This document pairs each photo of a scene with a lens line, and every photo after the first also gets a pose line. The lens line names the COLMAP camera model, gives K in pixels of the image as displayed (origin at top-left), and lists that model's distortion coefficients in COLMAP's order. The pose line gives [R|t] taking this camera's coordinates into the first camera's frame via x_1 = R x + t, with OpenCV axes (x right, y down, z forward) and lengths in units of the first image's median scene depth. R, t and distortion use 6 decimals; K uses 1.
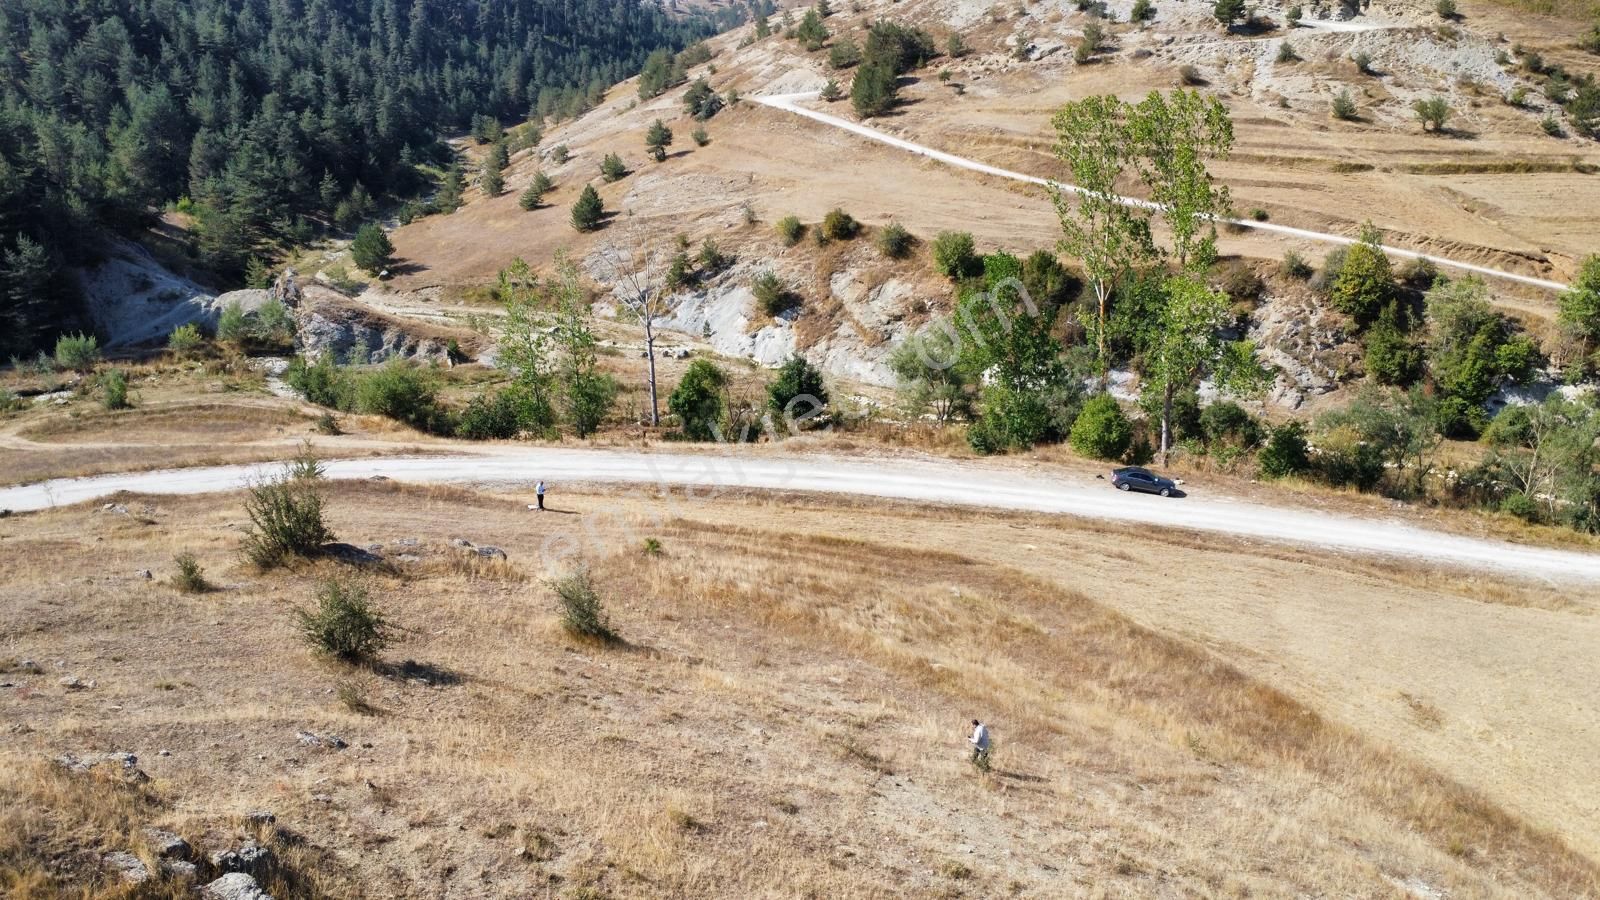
lens RADIAL K [[1153.9, 0, 800.0], [0, 1153.9, 450.0], [0, 0, 1]] dist [-0.031038, -0.010389]
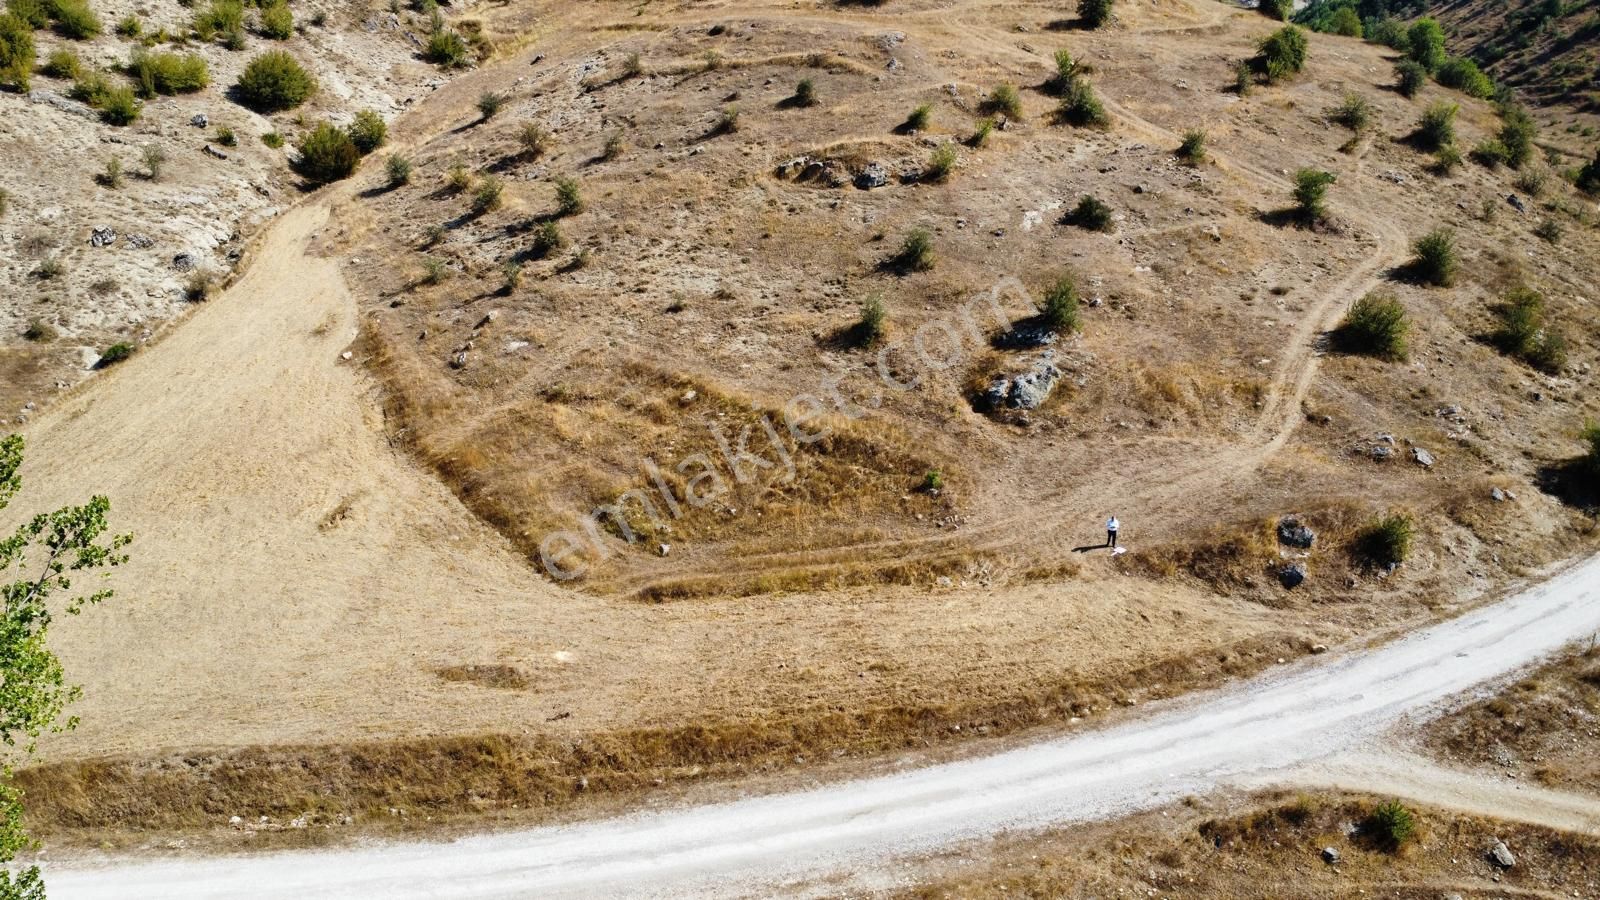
lens RADIAL K [[1153.9, 0, 800.0], [0, 1153.9, 450.0], [0, 0, 1]] dist [-0.031038, -0.010389]
pose [[-0.985916, 0.057053, -0.157207, 0.150825], [-0.058812, 0.761689, 0.645268, -0.556561], [0.156558, 0.645426, -0.747606, 1.510897]]
